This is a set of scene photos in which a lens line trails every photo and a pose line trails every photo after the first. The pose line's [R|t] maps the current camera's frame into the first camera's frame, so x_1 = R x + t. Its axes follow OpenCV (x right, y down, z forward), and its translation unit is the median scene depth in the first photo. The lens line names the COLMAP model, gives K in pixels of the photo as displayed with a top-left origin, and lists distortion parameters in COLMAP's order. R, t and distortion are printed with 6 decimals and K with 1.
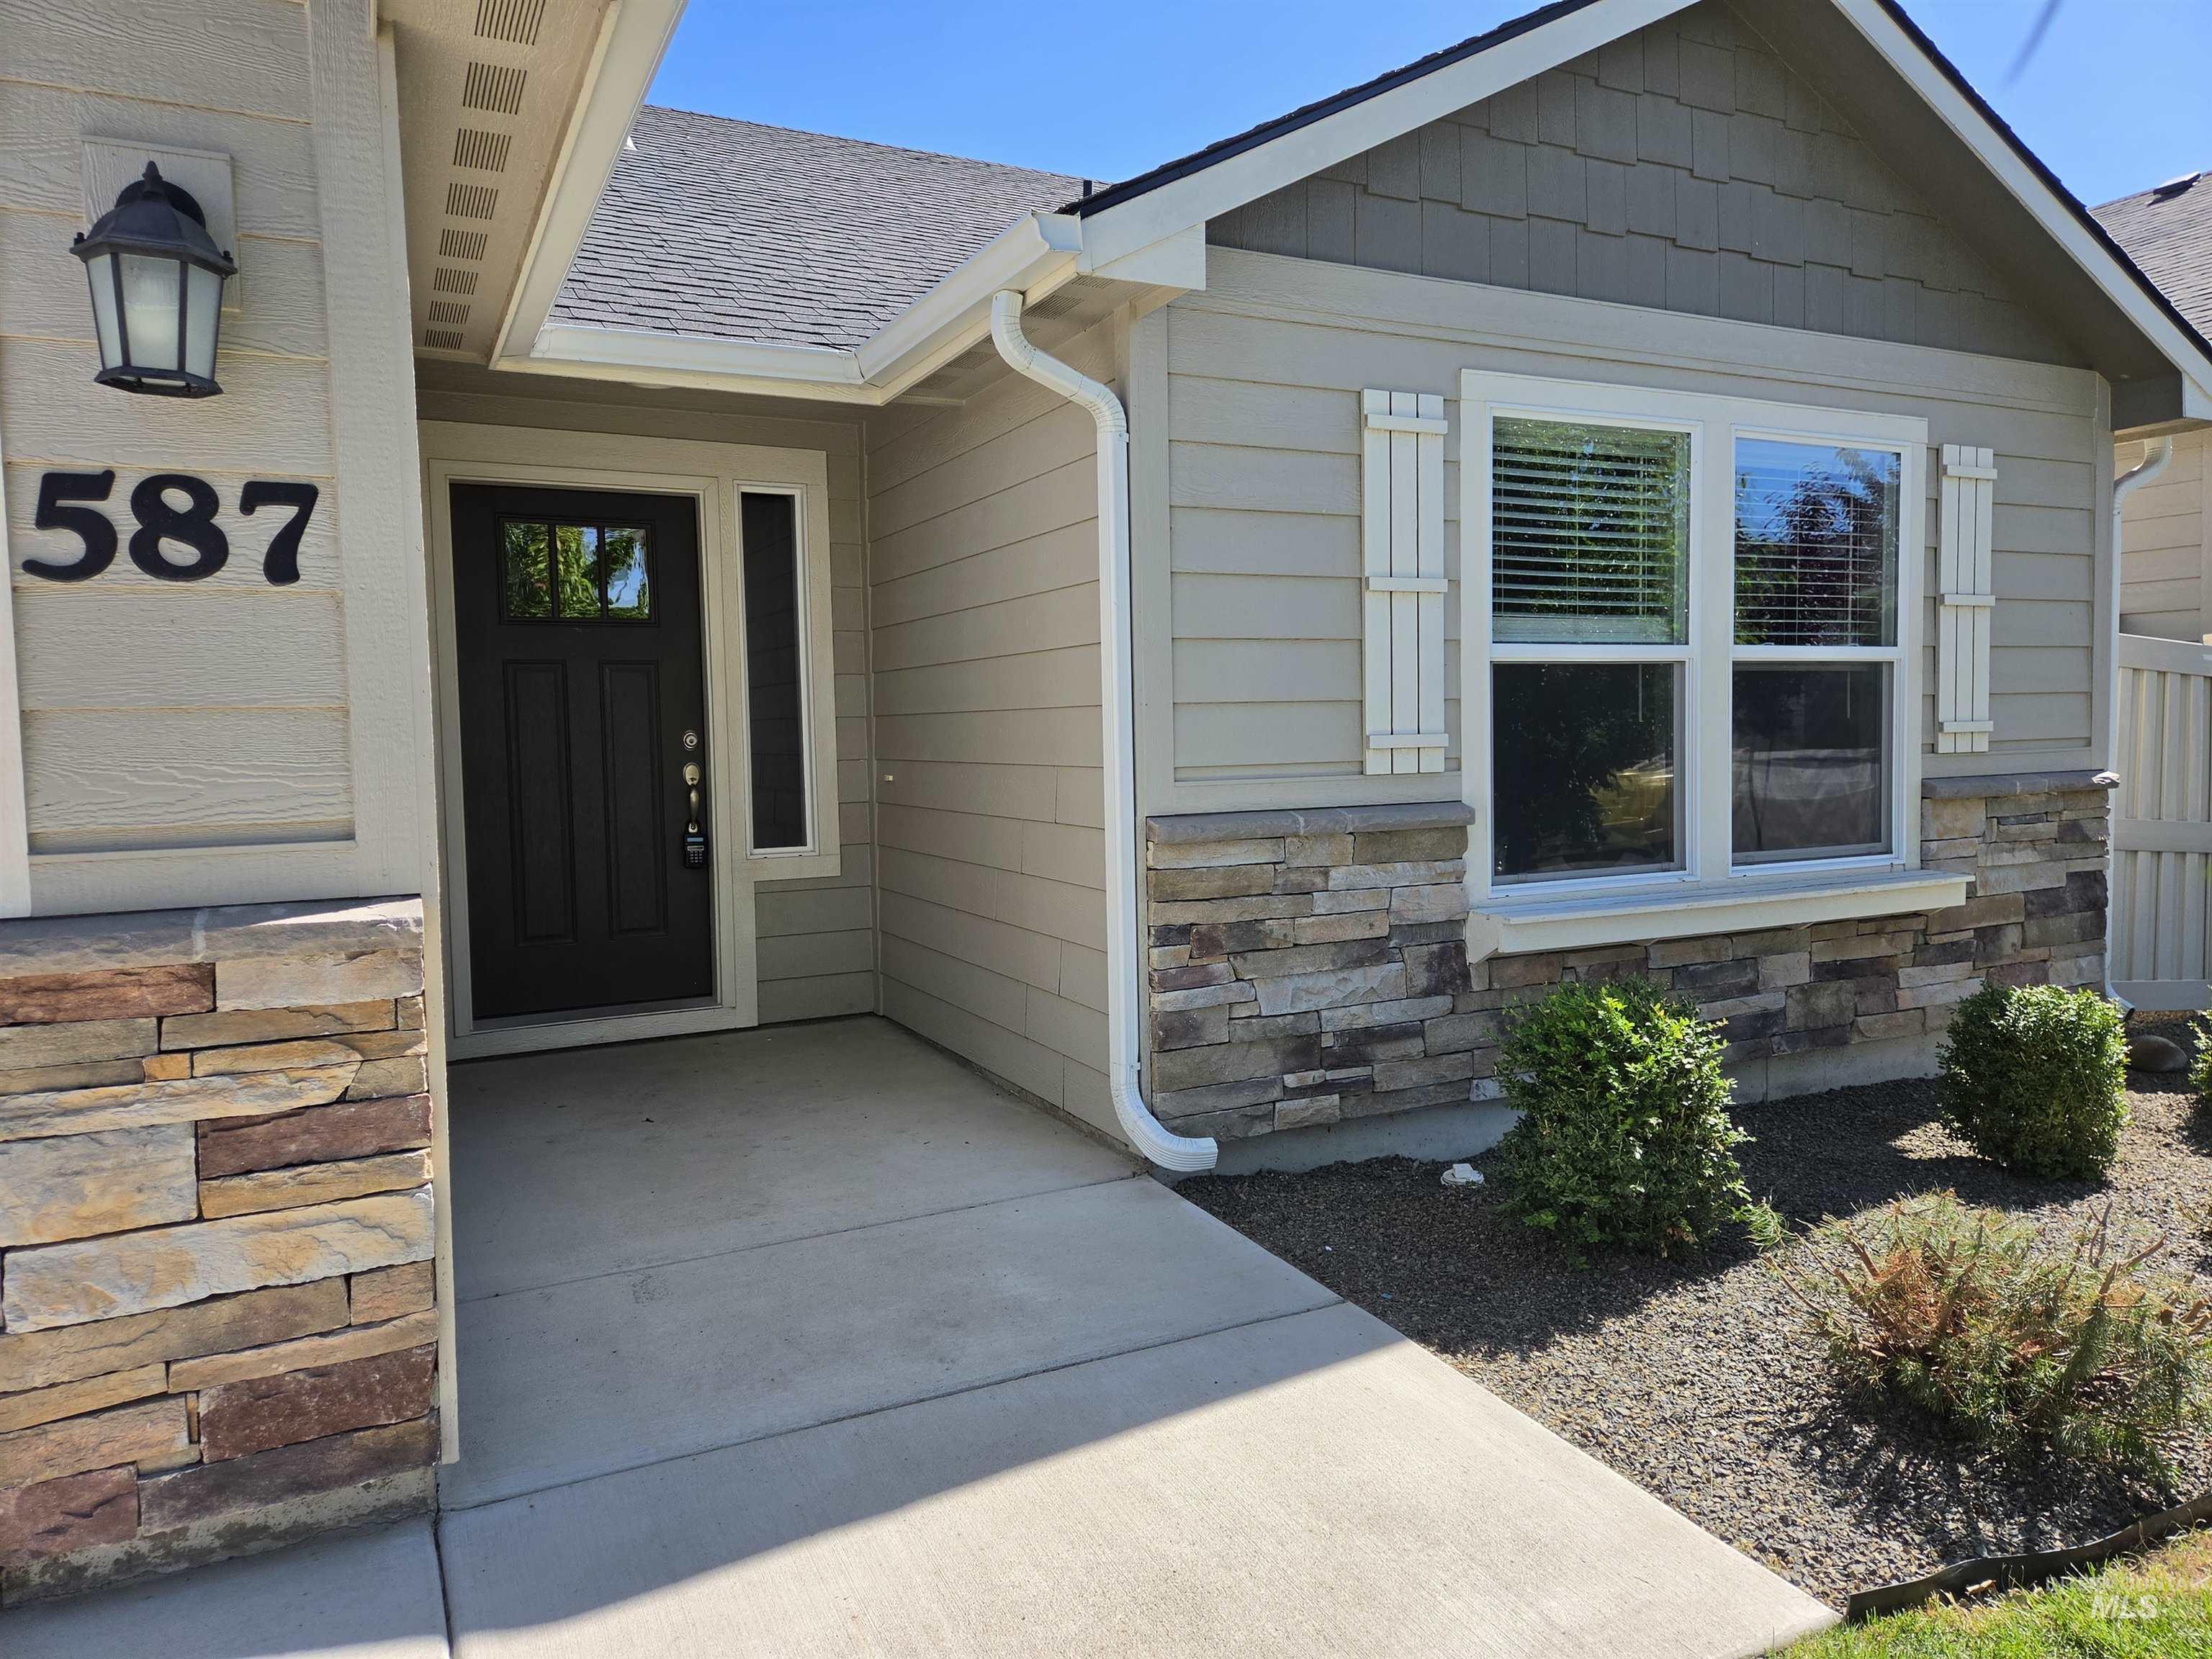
lens RADIAL K [[1473.6, 0, 1113.3], [0, 1473.6, 811.6], [0, 0, 1]] dist [0.067643, -0.057592]
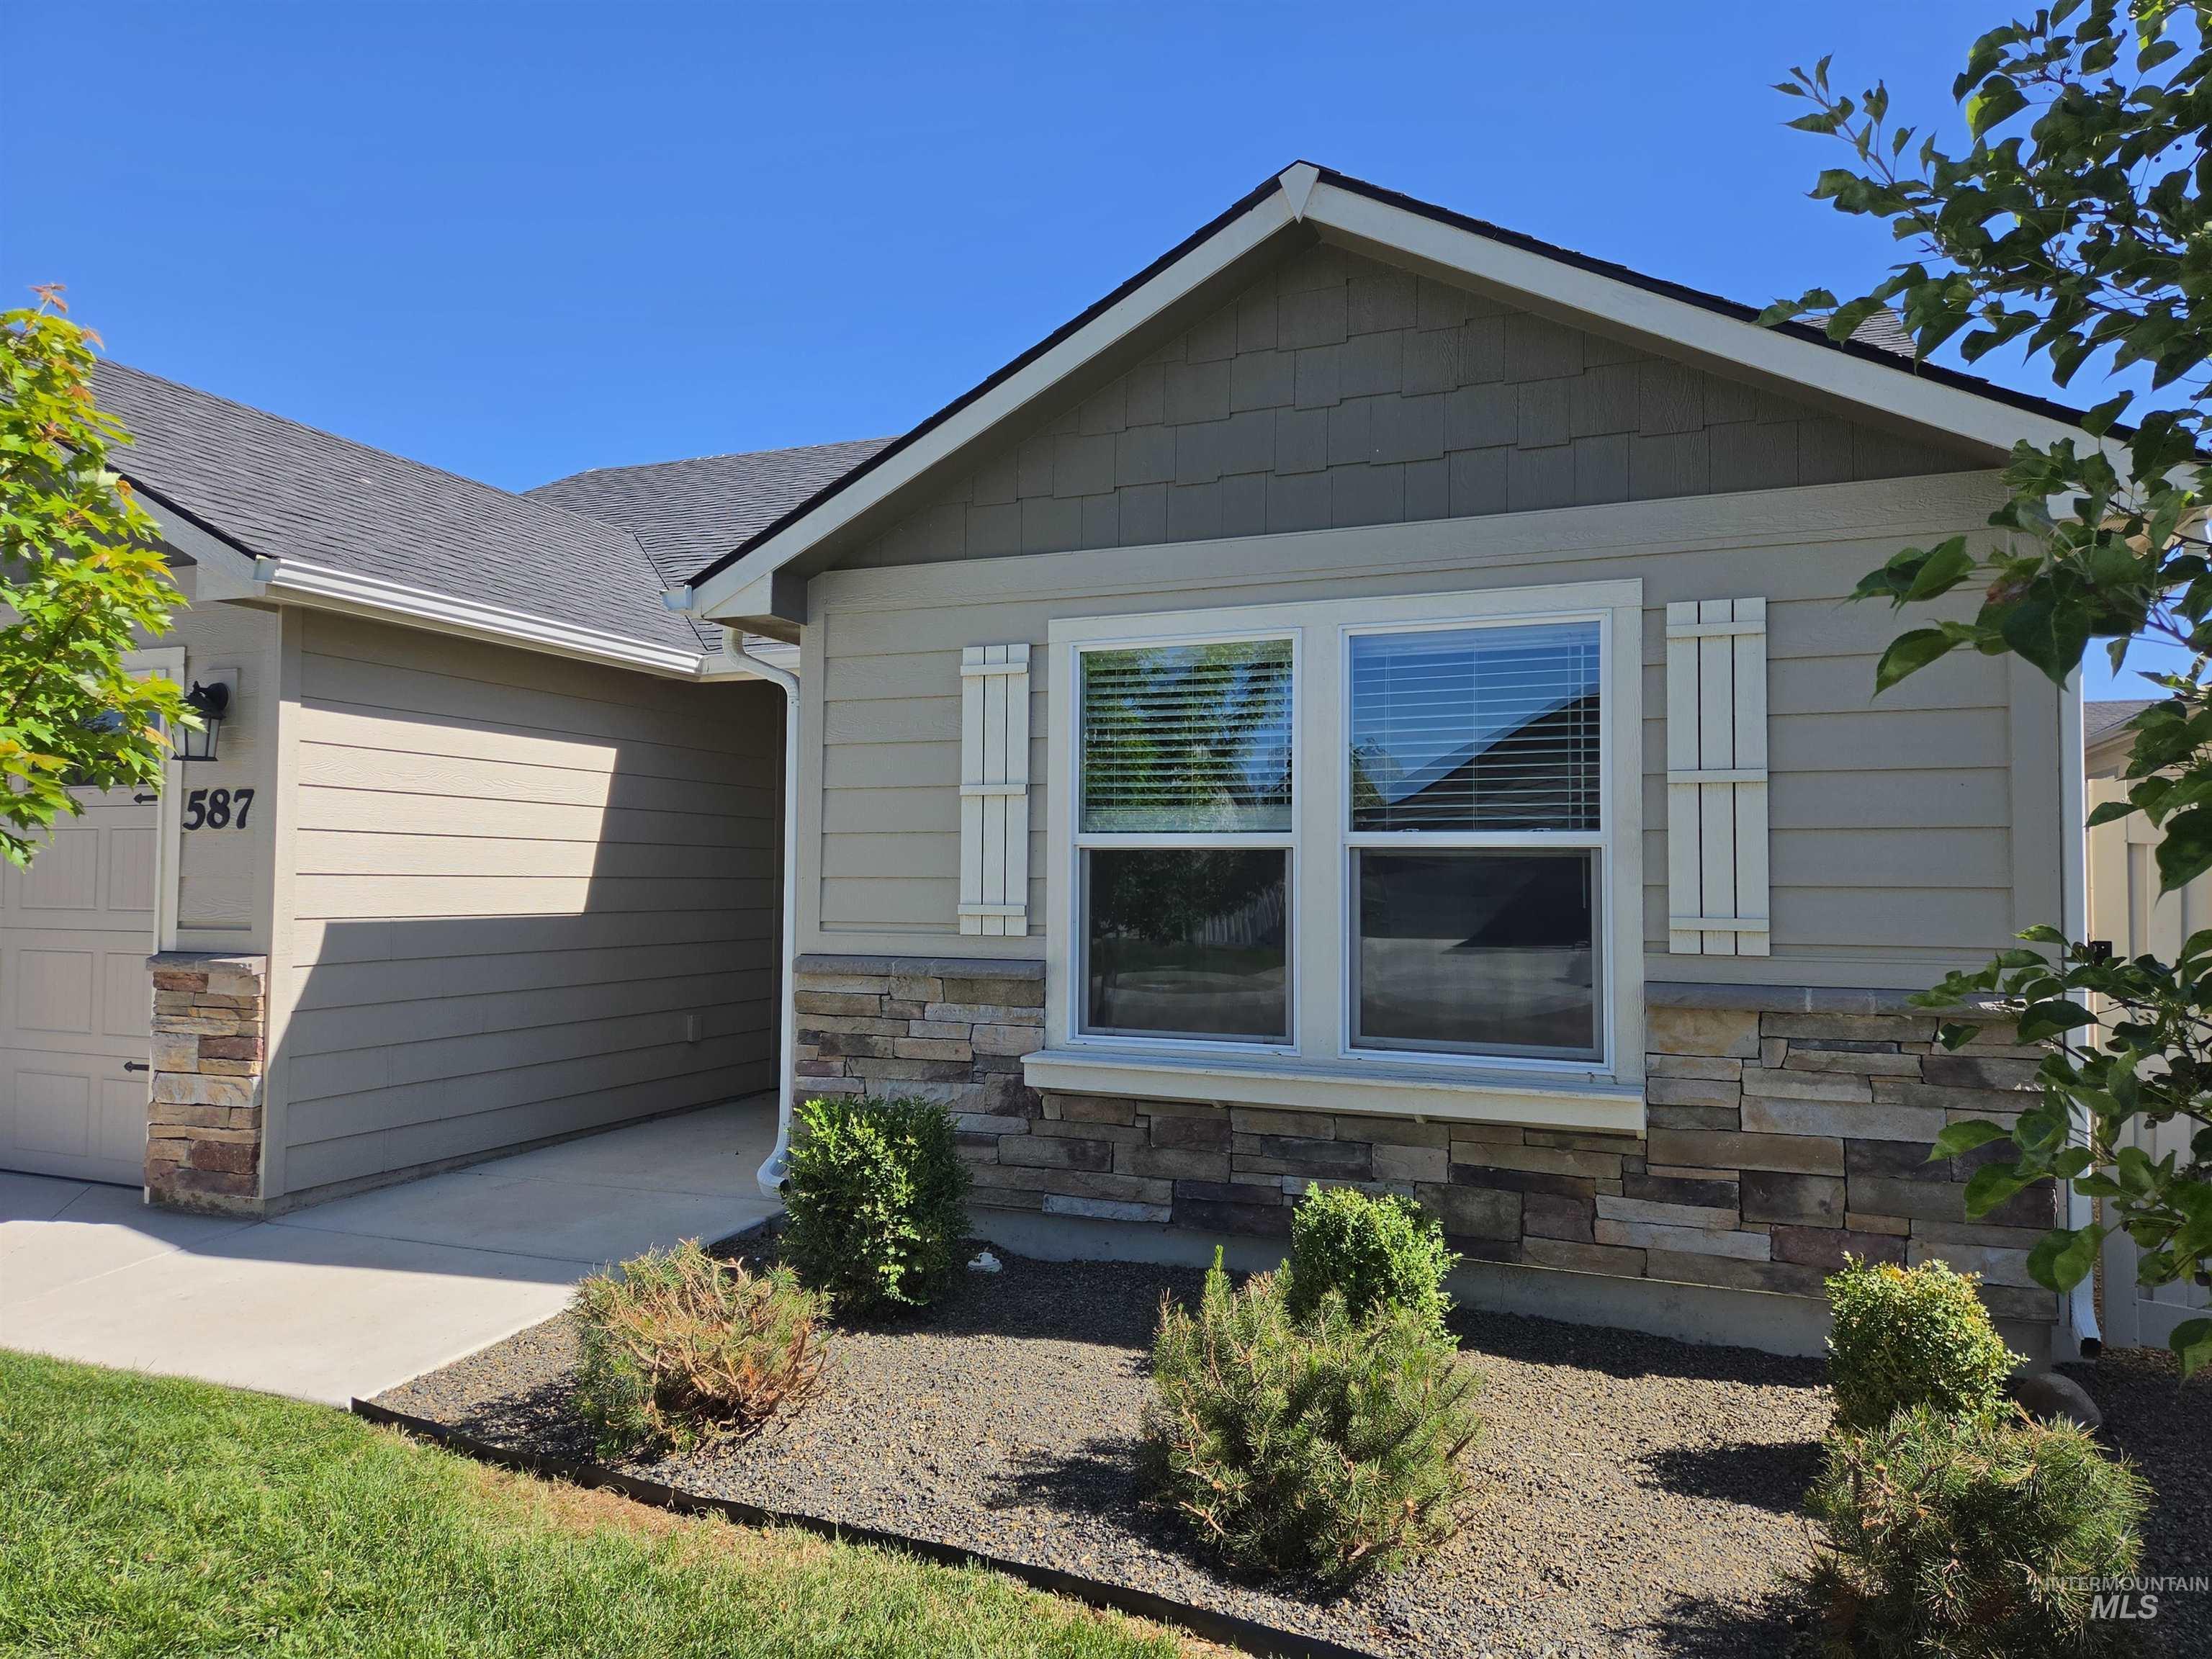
lens RADIAL K [[1473.6, 0, 1101.0], [0, 1473.6, 817.3], [0, 0, 1]] dist [0.067643, -0.057592]
pose [[0.655633, -0.008636, -0.755030, 1.254528], [-0.062812, 0.995845, -0.065934, -0.050738], [0.752462, 0.090653, 0.652367, 0.232328]]
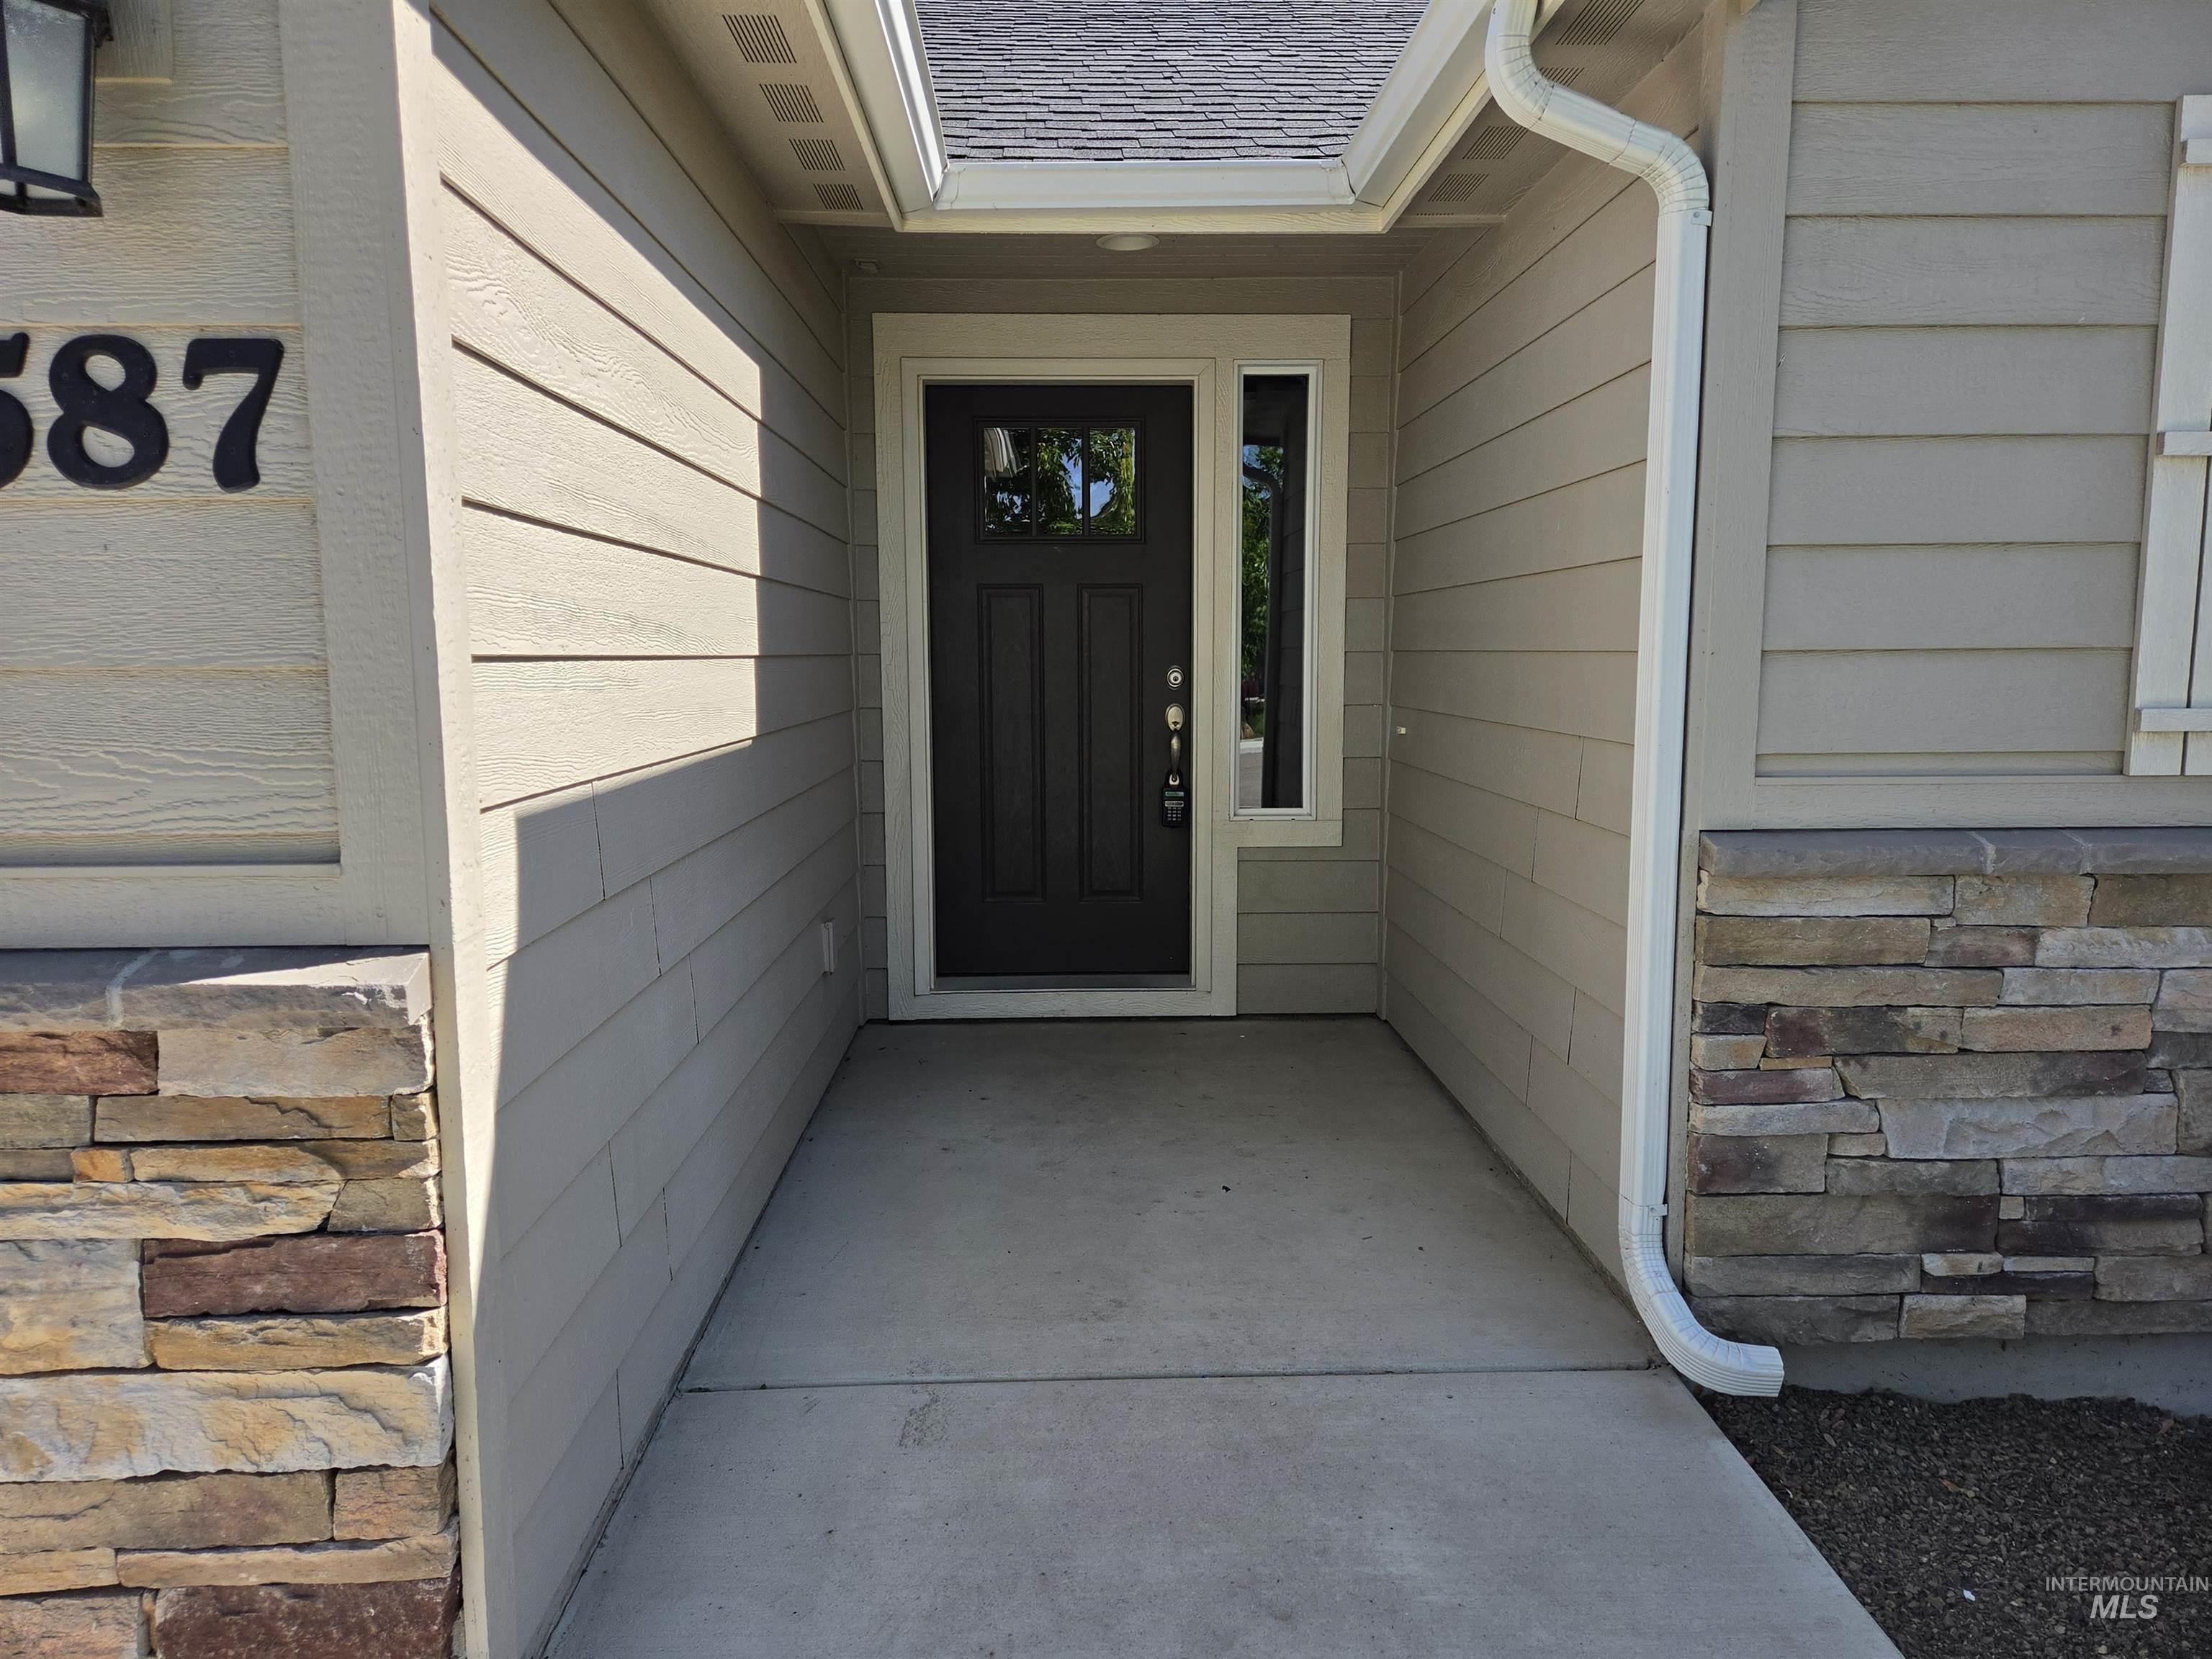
lens RADIAL K [[1473.6, 0, 1099.9], [0, 1473.6, 830.4], [0, 0, 1]] dist [0.067643, -0.057592]
pose [[0.904571, 0.067820, -0.420894, 0.054449], [-0.038189, 0.996187, 0.078445, -0.035006], [0.424609, -0.054885, 0.903712, 0.288103]]
